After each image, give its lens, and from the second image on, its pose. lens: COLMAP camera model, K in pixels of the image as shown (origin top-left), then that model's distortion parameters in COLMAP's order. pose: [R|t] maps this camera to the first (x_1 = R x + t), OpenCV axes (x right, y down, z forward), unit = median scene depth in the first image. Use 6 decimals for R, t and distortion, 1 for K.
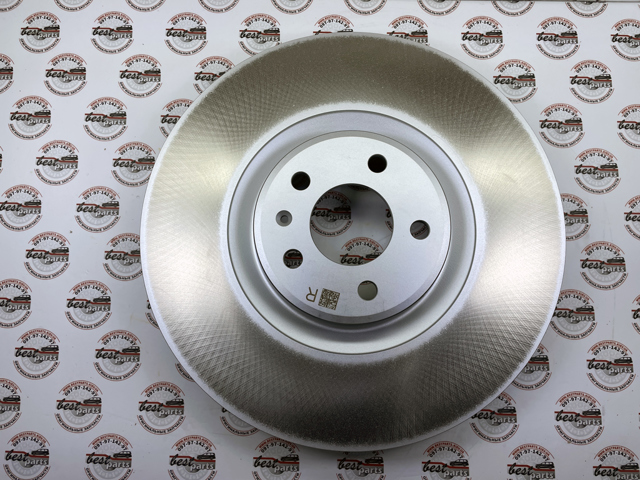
lens RADIAL K [[505.0, 0, 320.0], [0, 505.0, 240.0], [0, 0, 1]] dist [0.076272, -0.122171]
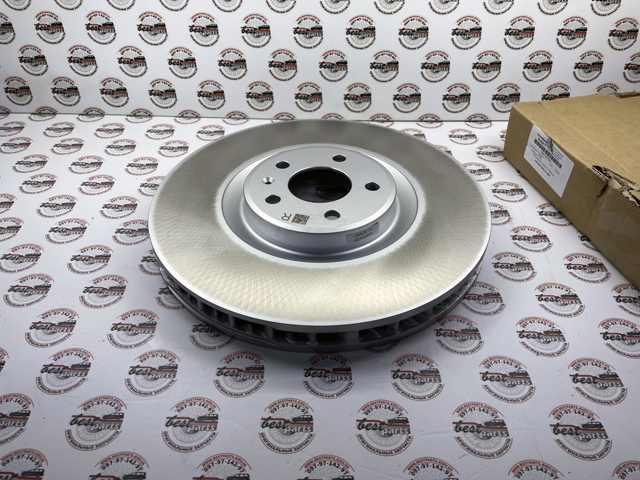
lens RADIAL K [[505.0, 0, 320.0], [0, 505.0, 240.0], [0, 0, 1]] dist [0.076272, -0.122171]
pose [[0.999826, 0.017180, 0.007311, 0.052945], [-0.008021, 0.748795, -0.662753, 0.883642], [-0.016861, 0.662578, 0.748803, 0.115526]]
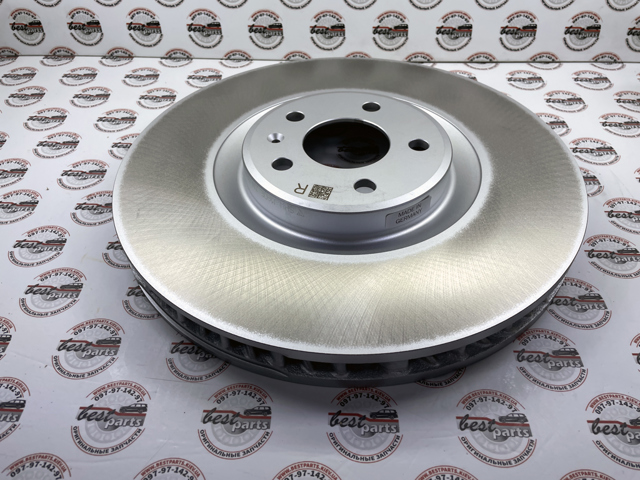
lens RADIAL K [[505.0, 0, 320.0], [0, 505.0, 240.0], [0, 0, 1]] dist [0.076272, -0.122171]
pose [[0.999738, 0.015822, -0.016536, 0.030087], [-0.022593, 0.797574, -0.602798, 0.650222], [0.003651, 0.603013, 0.797723, 0.331578]]
